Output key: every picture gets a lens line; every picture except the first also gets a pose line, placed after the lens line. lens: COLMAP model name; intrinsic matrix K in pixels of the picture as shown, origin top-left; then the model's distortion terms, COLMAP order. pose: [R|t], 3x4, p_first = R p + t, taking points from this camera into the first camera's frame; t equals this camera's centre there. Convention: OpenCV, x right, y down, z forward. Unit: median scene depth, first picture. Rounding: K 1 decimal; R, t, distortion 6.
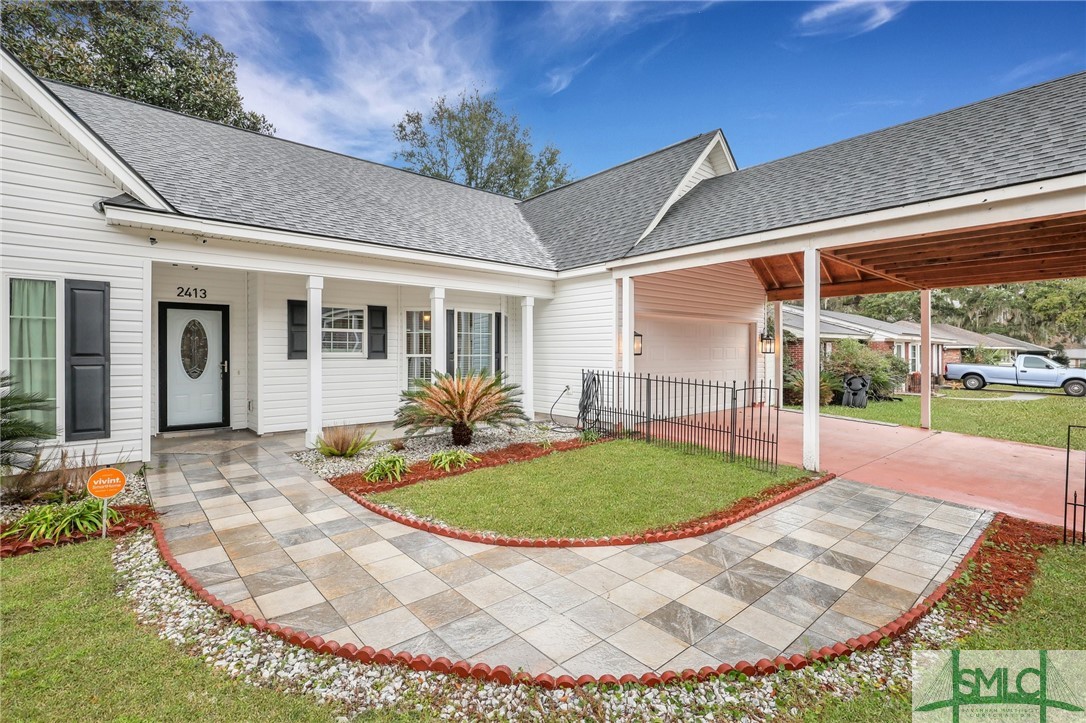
lens RADIAL K [[495.8, 0, 543.1], [0, 495.8, 343.7], [0, 0, 1]] dist [-0.002373, -0.000382]
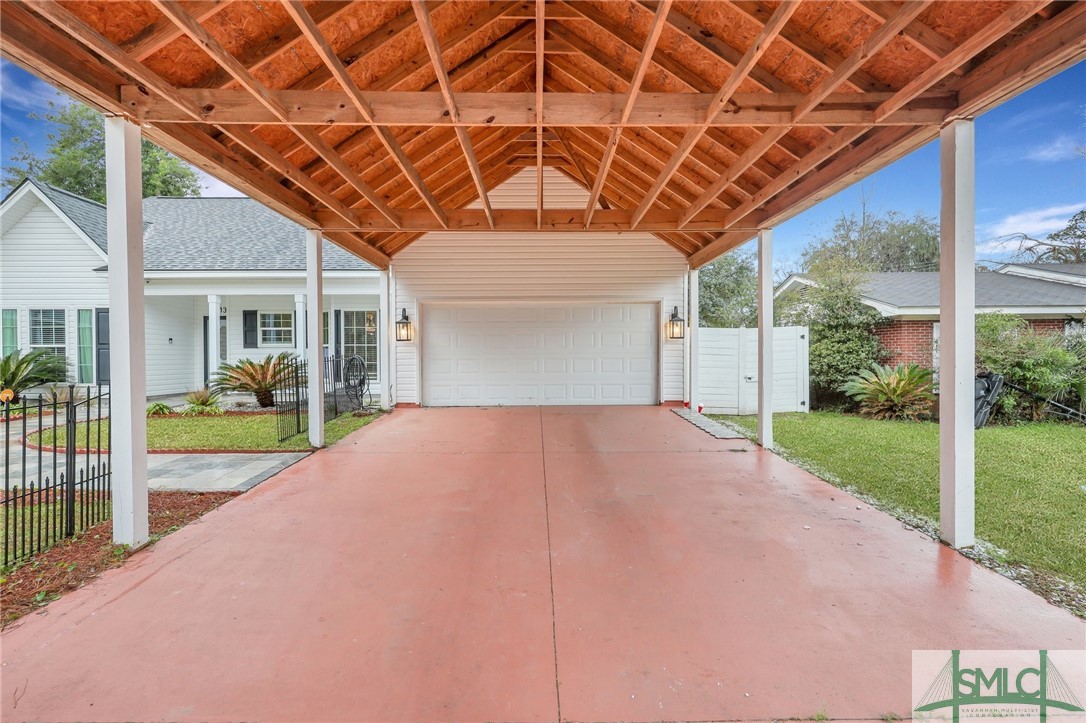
lens RADIAL K [[495.8, 0, 545.8], [0, 495.8, 356.8], [0, 0, 1]] dist [-0.002373, -0.000382]
pose [[0.767852, -0.003210, -0.640619, 1.156319], [0.016086, 0.999769, 0.014271, 0.048739], [0.640425, -0.021263, 0.767726, 0.377862]]
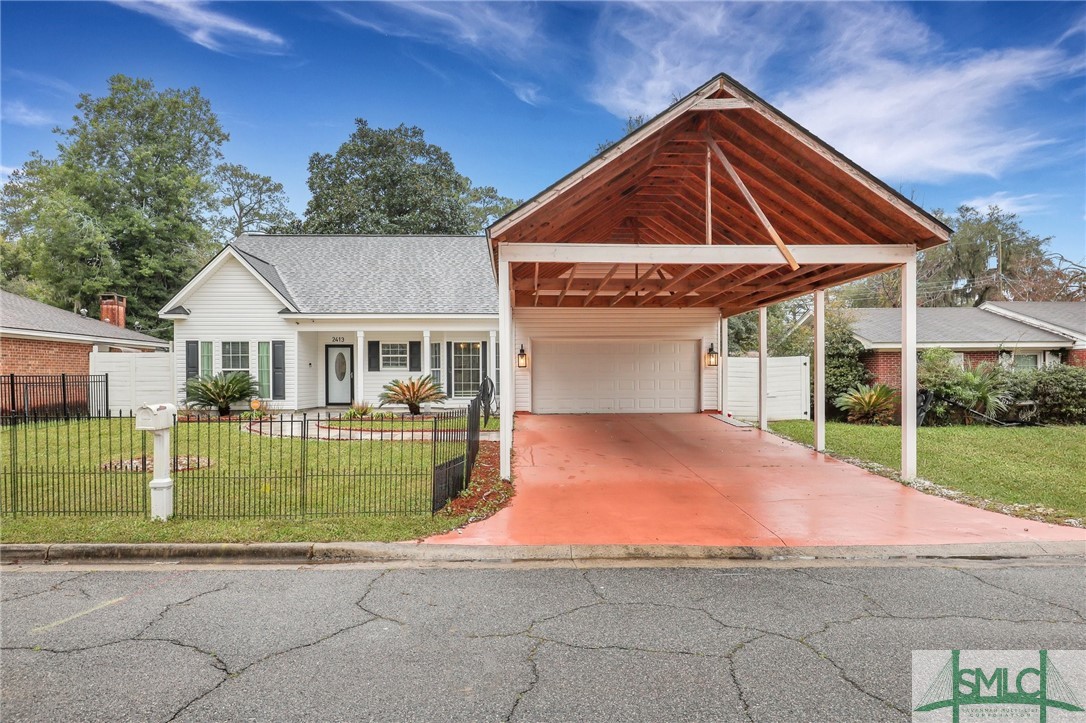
lens RADIAL K [[685.5, 0, 546.8], [0, 685.5, 366.5], [0, 0, 1]] dist [-0.007165, -0.002695]
pose [[0.783288, -0.012740, -0.621528, 1.627575], [0.014454, 0.999893, -0.002280, 0.027265], [0.621491, -0.007198, 0.783388, -0.650799]]
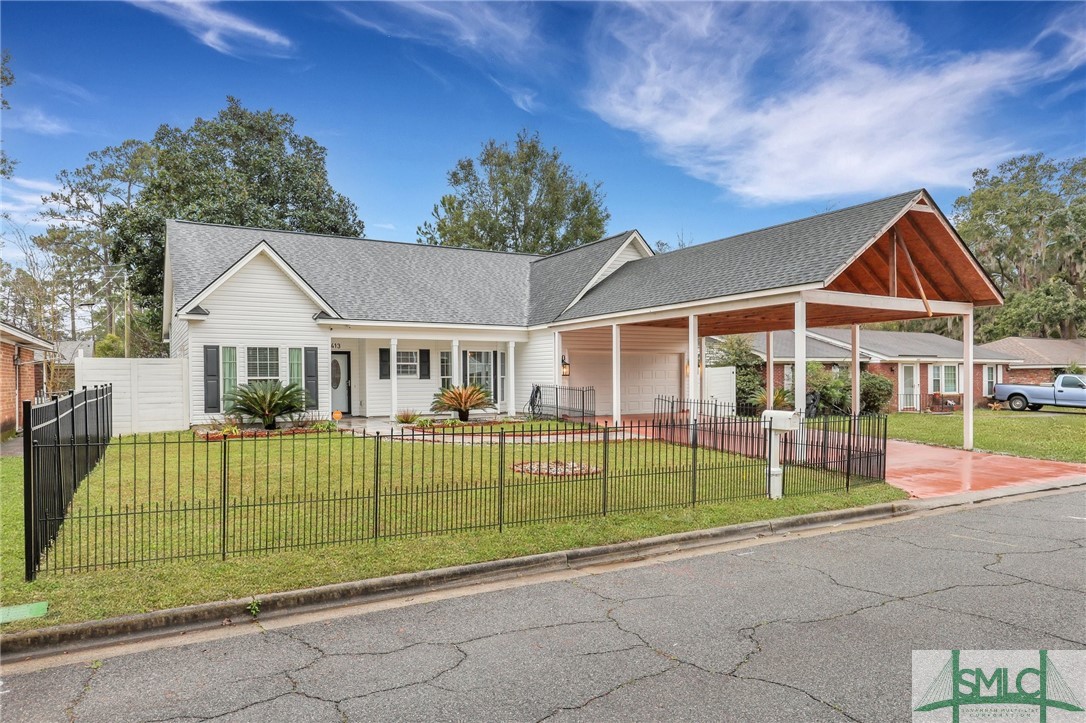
lens RADIAL K [[685.5, 0, 549.7], [0, 685.5, 368.5], [0, 0, 1]] dist [-0.007165, -0.002695]
pose [[0.984065, -0.009608, -0.177552, 0.577441], [0.010335, 0.999942, 0.003171, -0.011077], [0.177511, -0.004955, 0.984106, -1.426817]]
